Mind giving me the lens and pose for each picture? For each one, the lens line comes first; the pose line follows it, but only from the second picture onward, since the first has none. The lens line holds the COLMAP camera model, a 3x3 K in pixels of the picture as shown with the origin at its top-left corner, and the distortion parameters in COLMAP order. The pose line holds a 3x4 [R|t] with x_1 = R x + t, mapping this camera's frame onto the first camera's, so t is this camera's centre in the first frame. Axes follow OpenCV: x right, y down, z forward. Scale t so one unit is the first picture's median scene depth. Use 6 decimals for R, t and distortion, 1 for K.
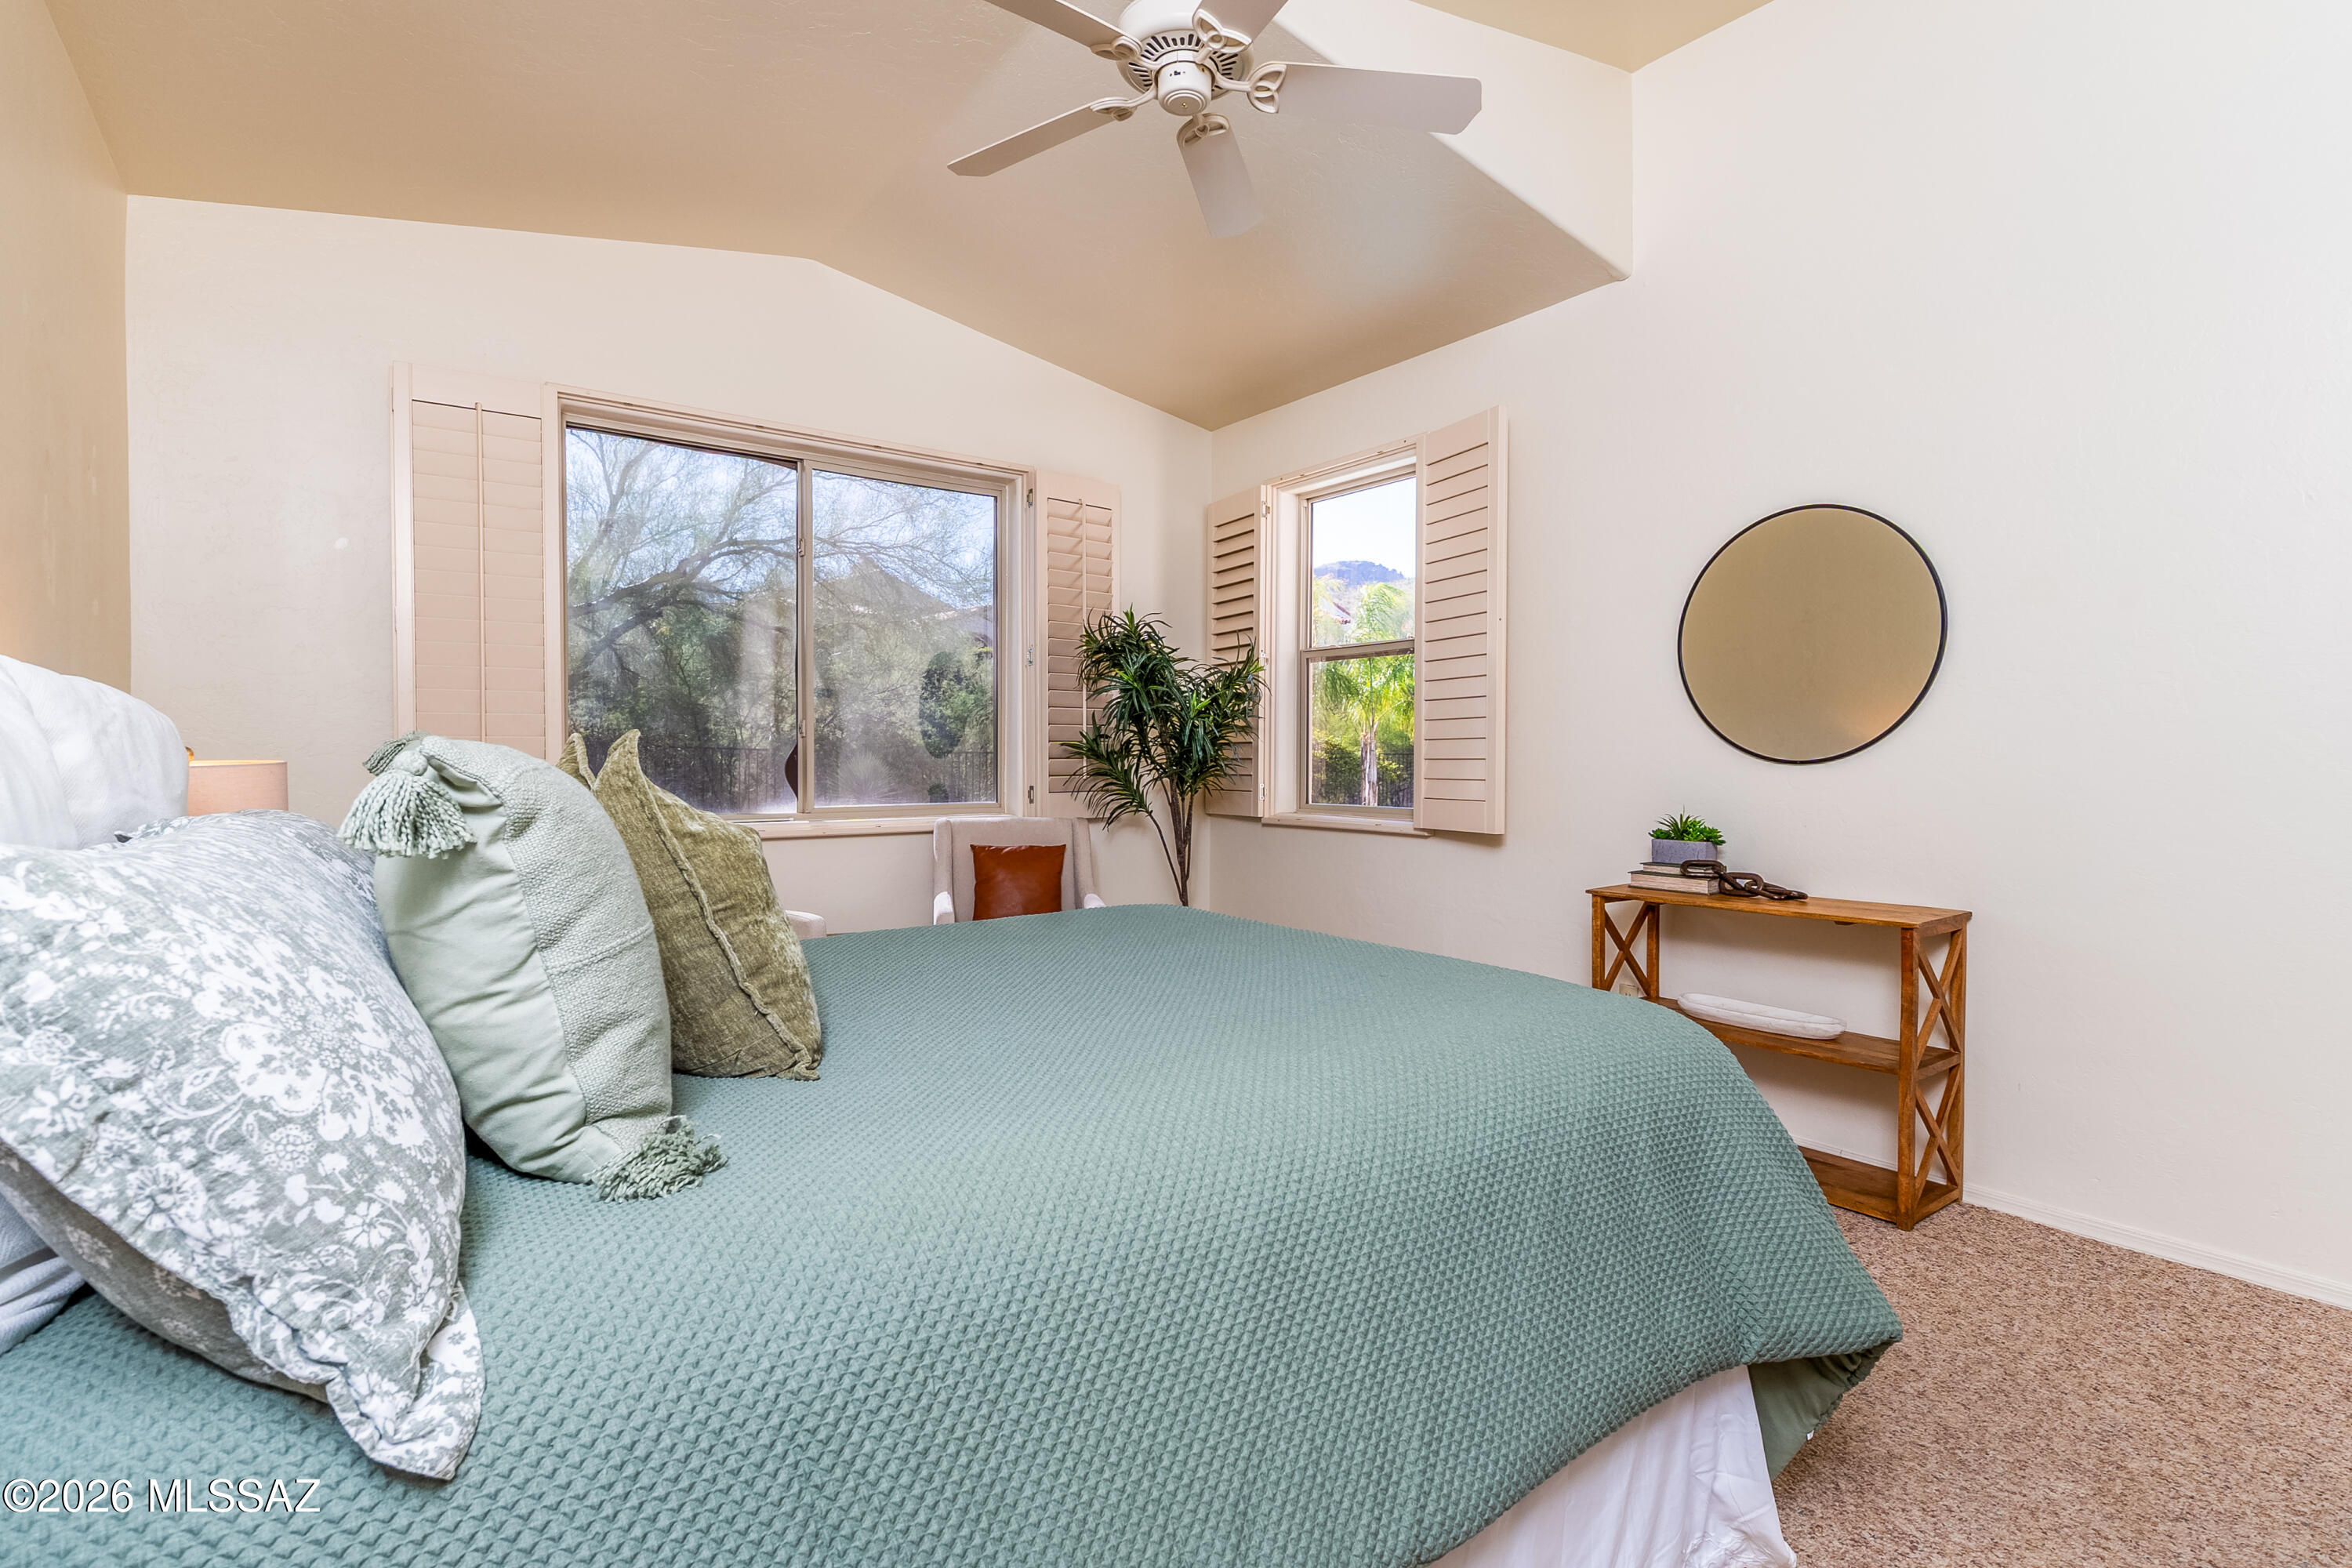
lens RADIAL K [[1137.2, 0, 1179.2], [0, 1137.2, 773.6], [0, 0, 1]] dist [-0.002490, -0.000375]
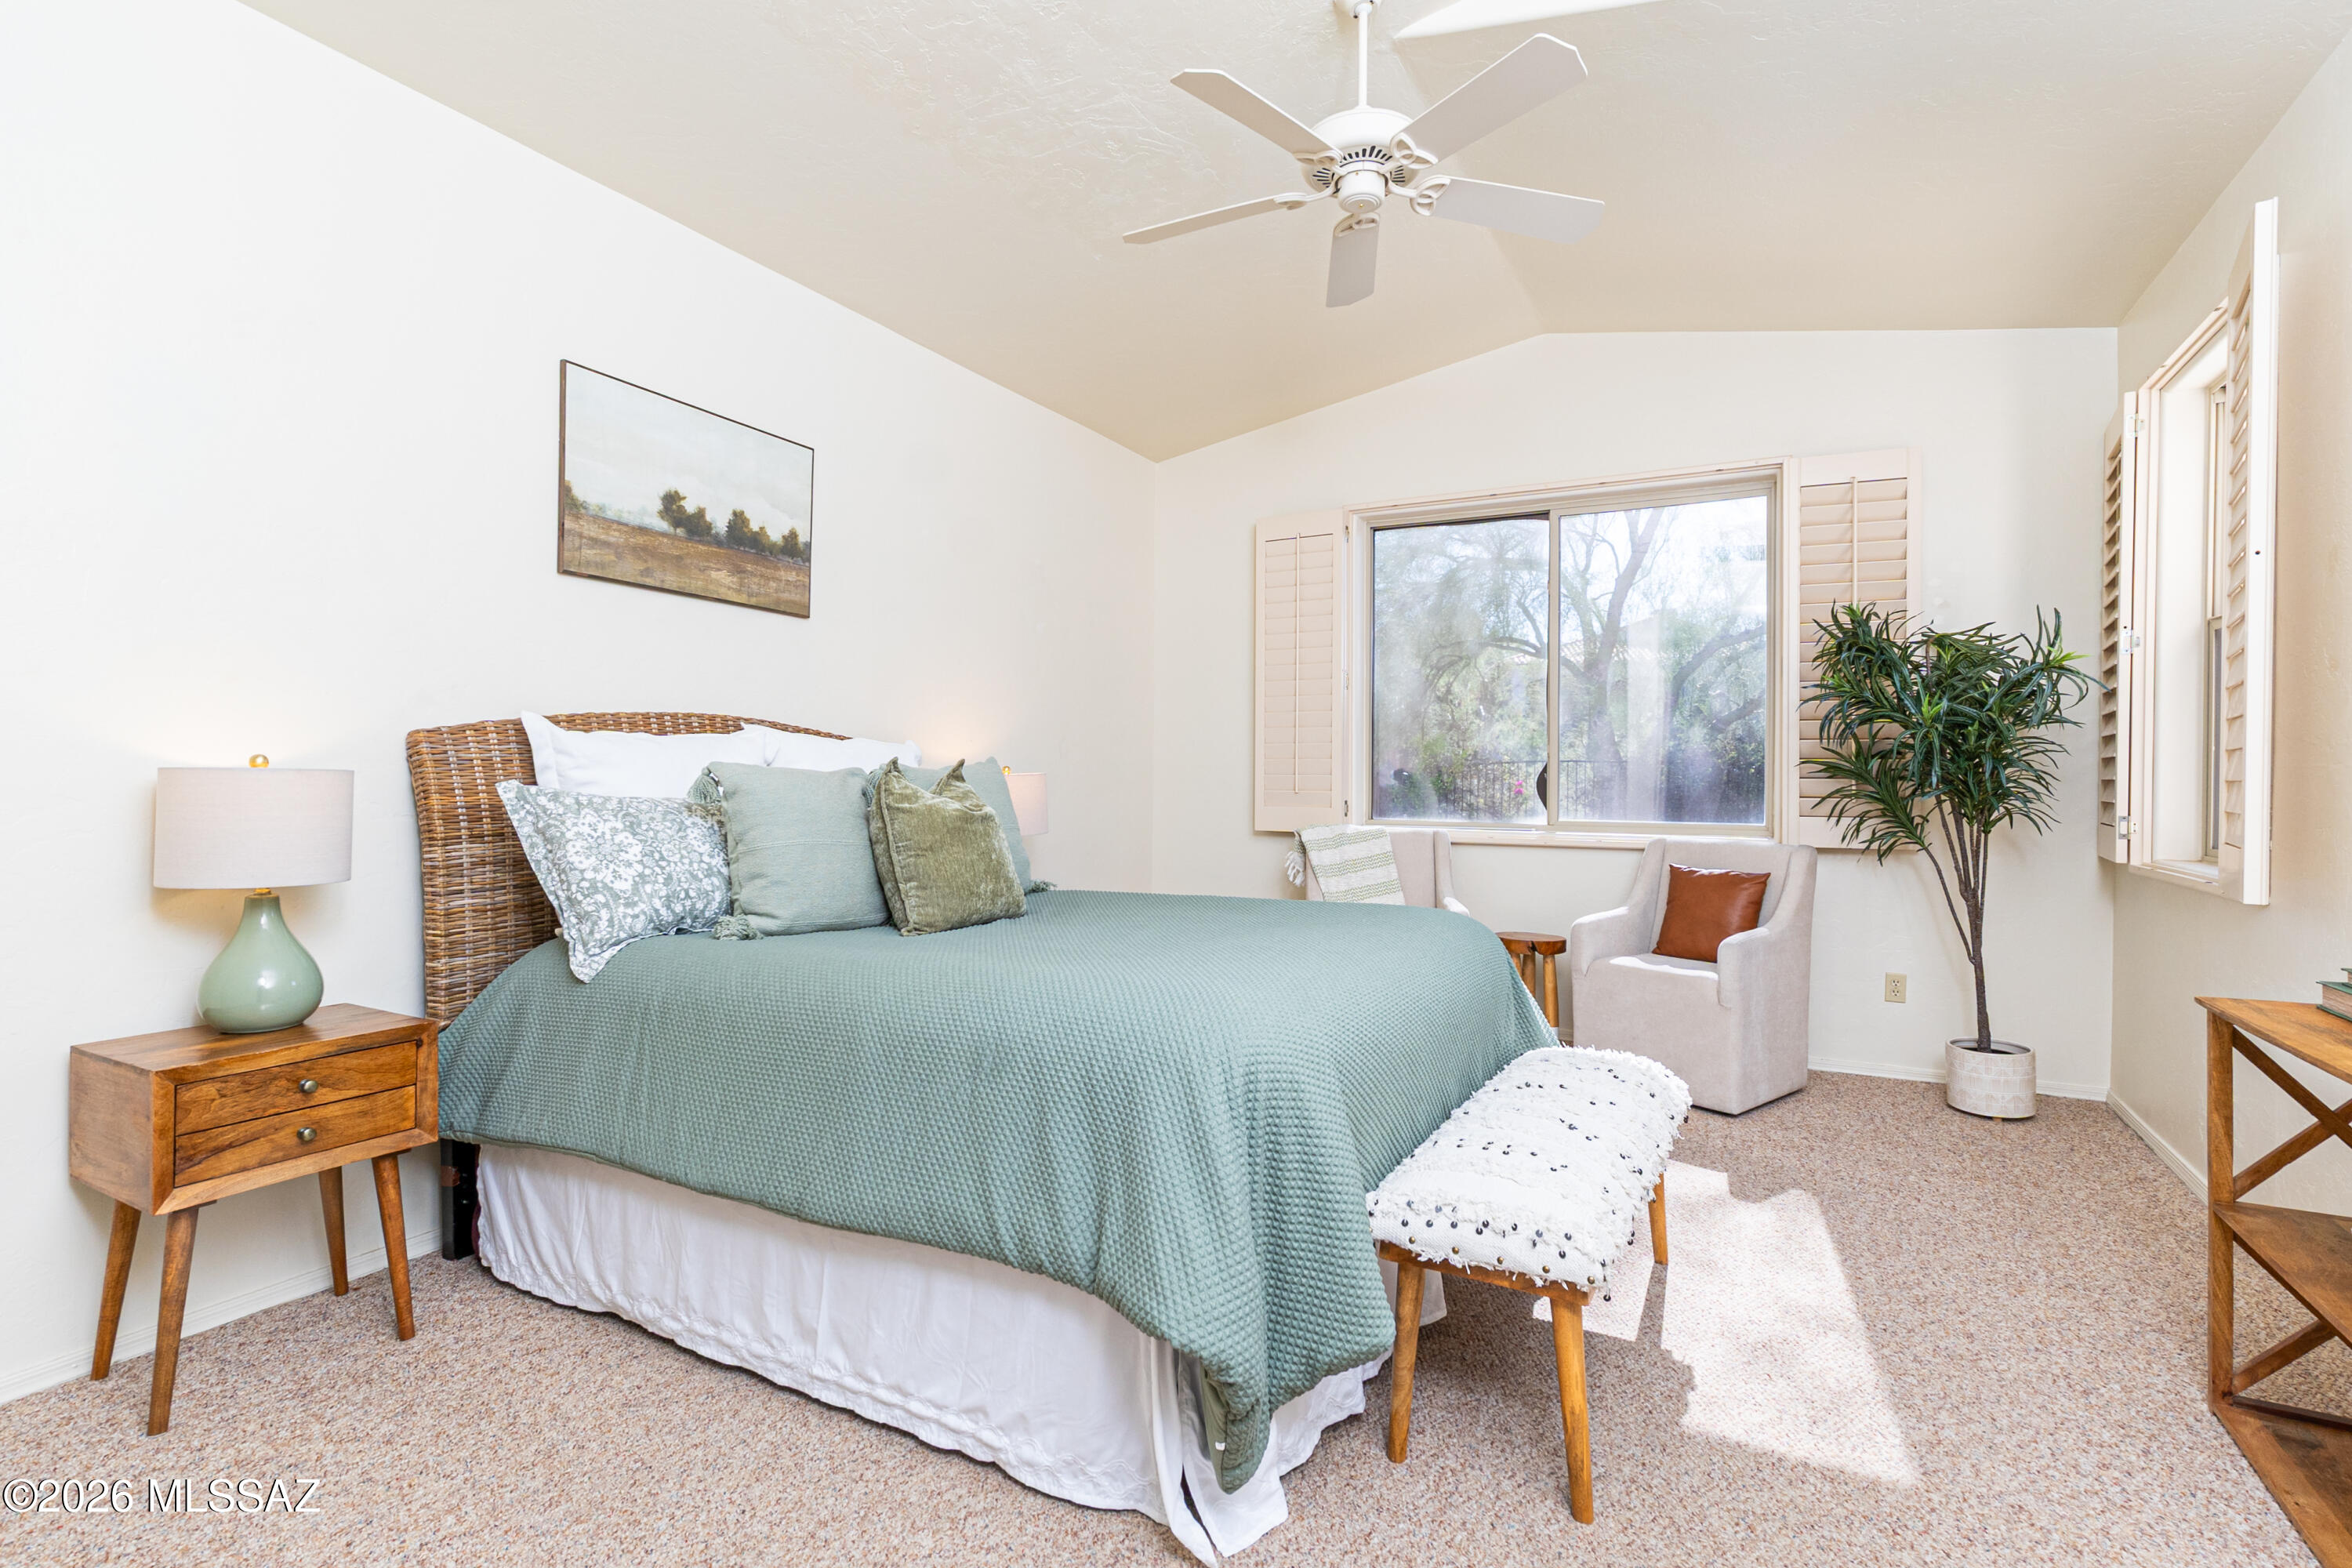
lens RADIAL K [[1137.2, 0, 1179.2], [0, 1137.2, 773.6], [0, 0, 1]] dist [-0.002490, -0.000375]
pose [[0.440541, 0.006977, -0.897705, 0.747069], [-0.022191, 0.999749, -0.003119, -0.005890], [0.897458, 0.021295, 0.440586, 0.257240]]
